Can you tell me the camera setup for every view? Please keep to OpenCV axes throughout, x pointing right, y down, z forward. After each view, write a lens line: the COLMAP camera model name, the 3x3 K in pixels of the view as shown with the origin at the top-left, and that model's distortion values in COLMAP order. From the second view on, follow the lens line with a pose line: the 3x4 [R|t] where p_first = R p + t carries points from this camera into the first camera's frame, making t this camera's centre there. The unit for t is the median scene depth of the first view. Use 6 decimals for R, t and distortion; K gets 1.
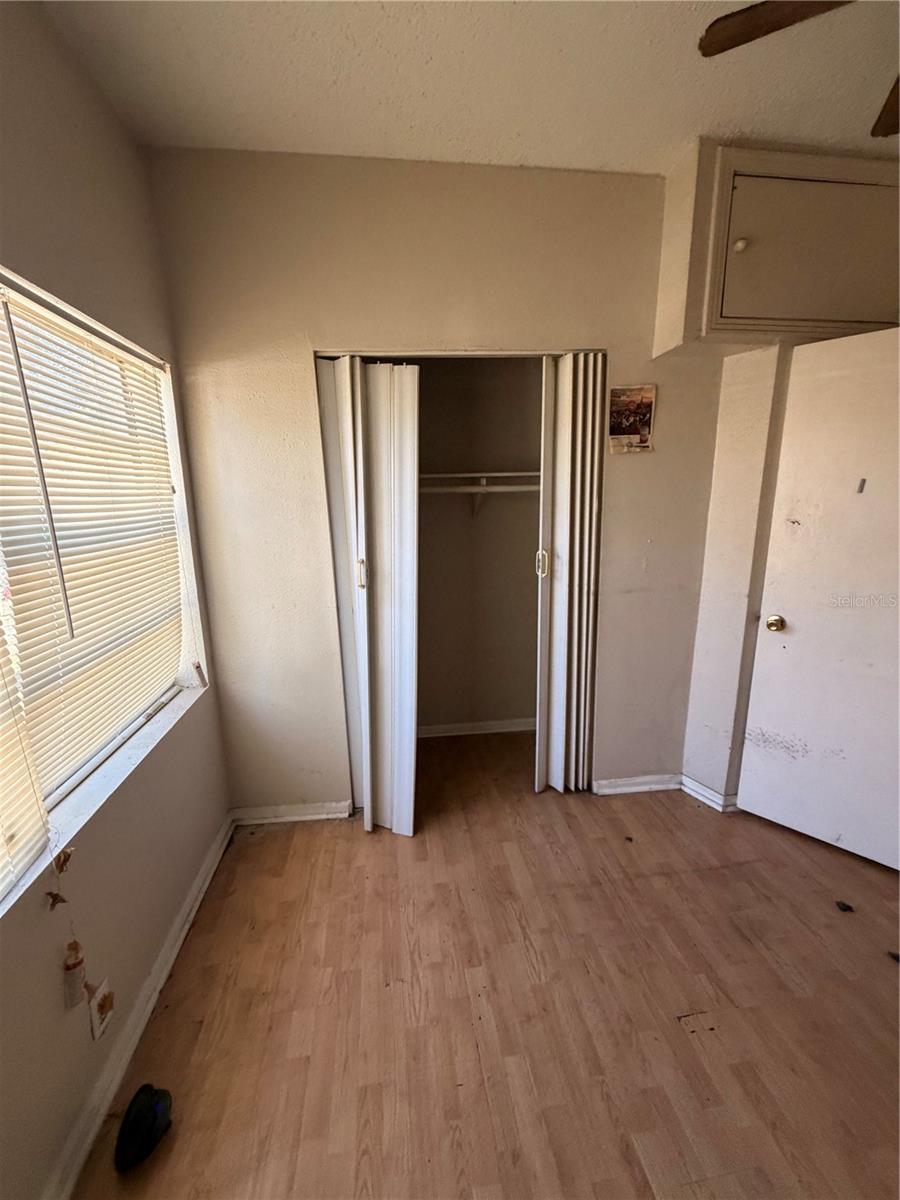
lens RADIAL K [[479.8, 0, 453.6], [0, 479.8, 594.1], [0, 0, 1]] dist [-0.001102, 0.000596]
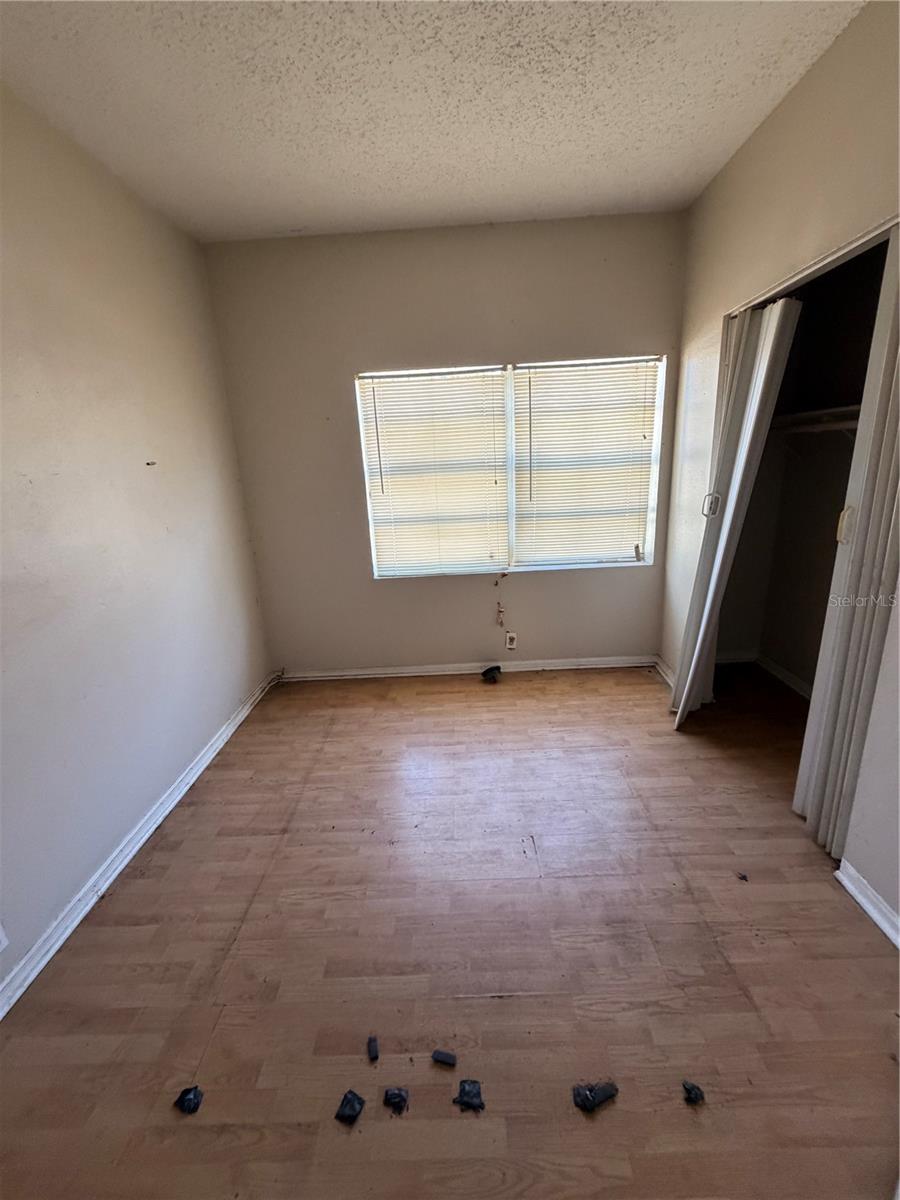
lens RADIAL K [[479.8, 0, 453.5], [0, 479.8, 595.3], [0, 0, 1]] dist [-0.001102, 0.000596]
pose [[-0.136763, 0.305846, -0.942207, 1.129497], [-0.153346, 0.933142, 0.325162, -0.129983], [0.978663, 0.188954, -0.080719, 0.537303]]
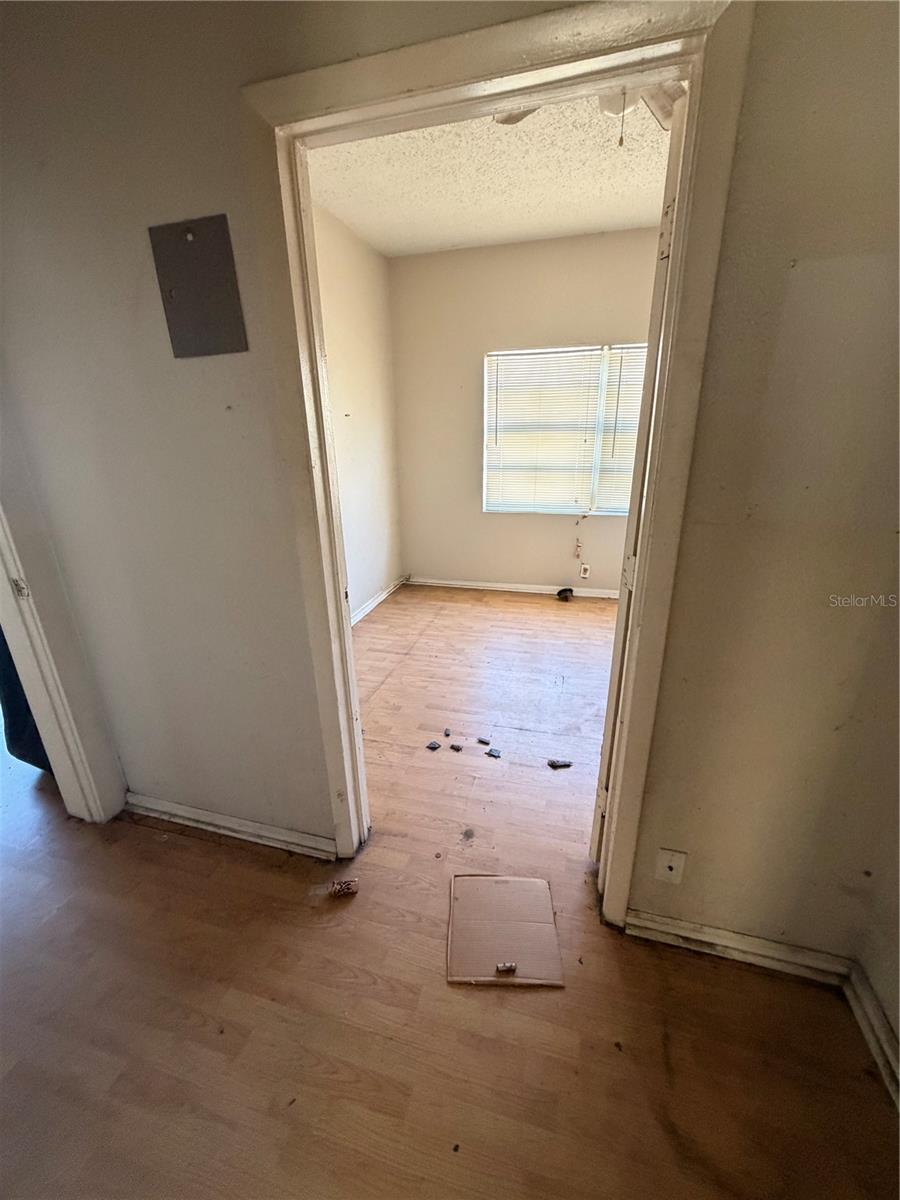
lens RADIAL K [[479.8, 0, 452.9], [0, 479.8, 595.8], [0, 0, 1]] dist [-0.001102, 0.000596]
pose [[-0.386941, 0.333817, -0.859560, 1.644556], [-0.170147, 0.890318, 0.422355, -0.160536], [0.906271, 0.309678, -0.287702, 0.747329]]
